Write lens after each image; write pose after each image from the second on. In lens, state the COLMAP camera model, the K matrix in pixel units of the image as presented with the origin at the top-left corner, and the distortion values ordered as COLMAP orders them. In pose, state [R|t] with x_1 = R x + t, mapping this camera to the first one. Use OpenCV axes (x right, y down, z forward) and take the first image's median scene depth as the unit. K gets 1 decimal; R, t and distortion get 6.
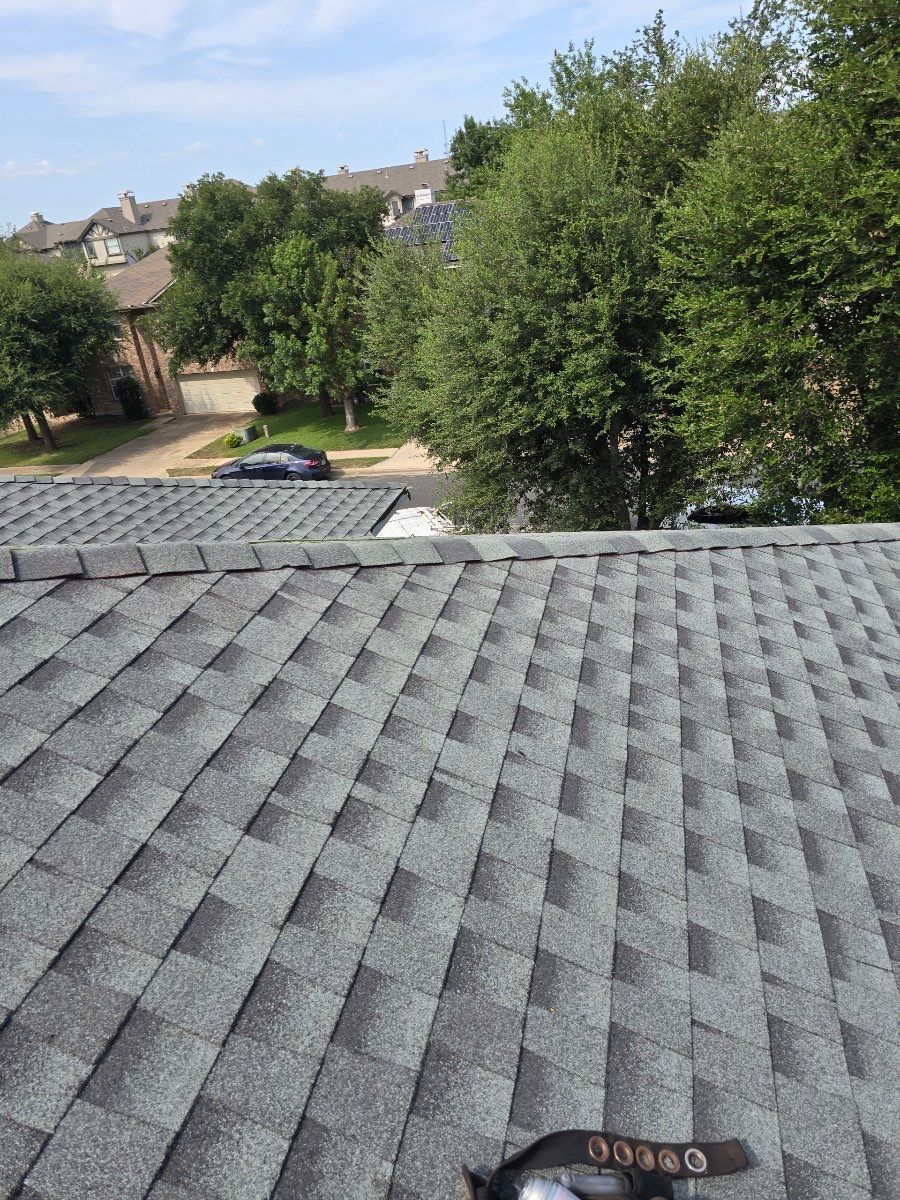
lens RADIAL K [[799.9, 0, 450.0], [0, 799.9, 600.0], [0, 0, 1]] dist [0.006460, -0.024978]
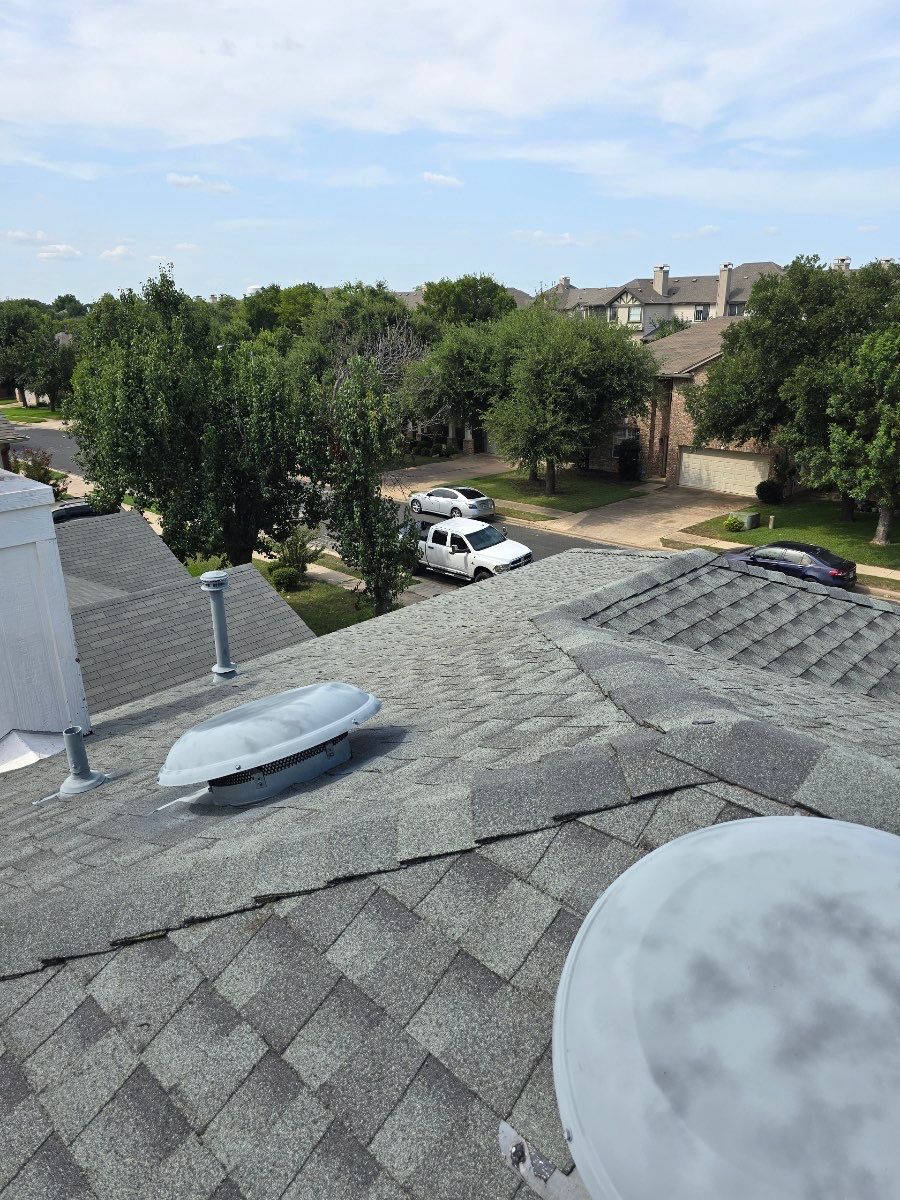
lens RADIAL K [[799.9, 0, 450.0], [0, 799.9, 600.0], [0, 0, 1]] dist [0.006460, -0.024978]
pose [[0.851110, 0.262521, -0.454638, -0.098576], [-0.298875, 0.954254, -0.008498, -0.004969], [0.431609, 0.143113, 0.890636, 0.022933]]
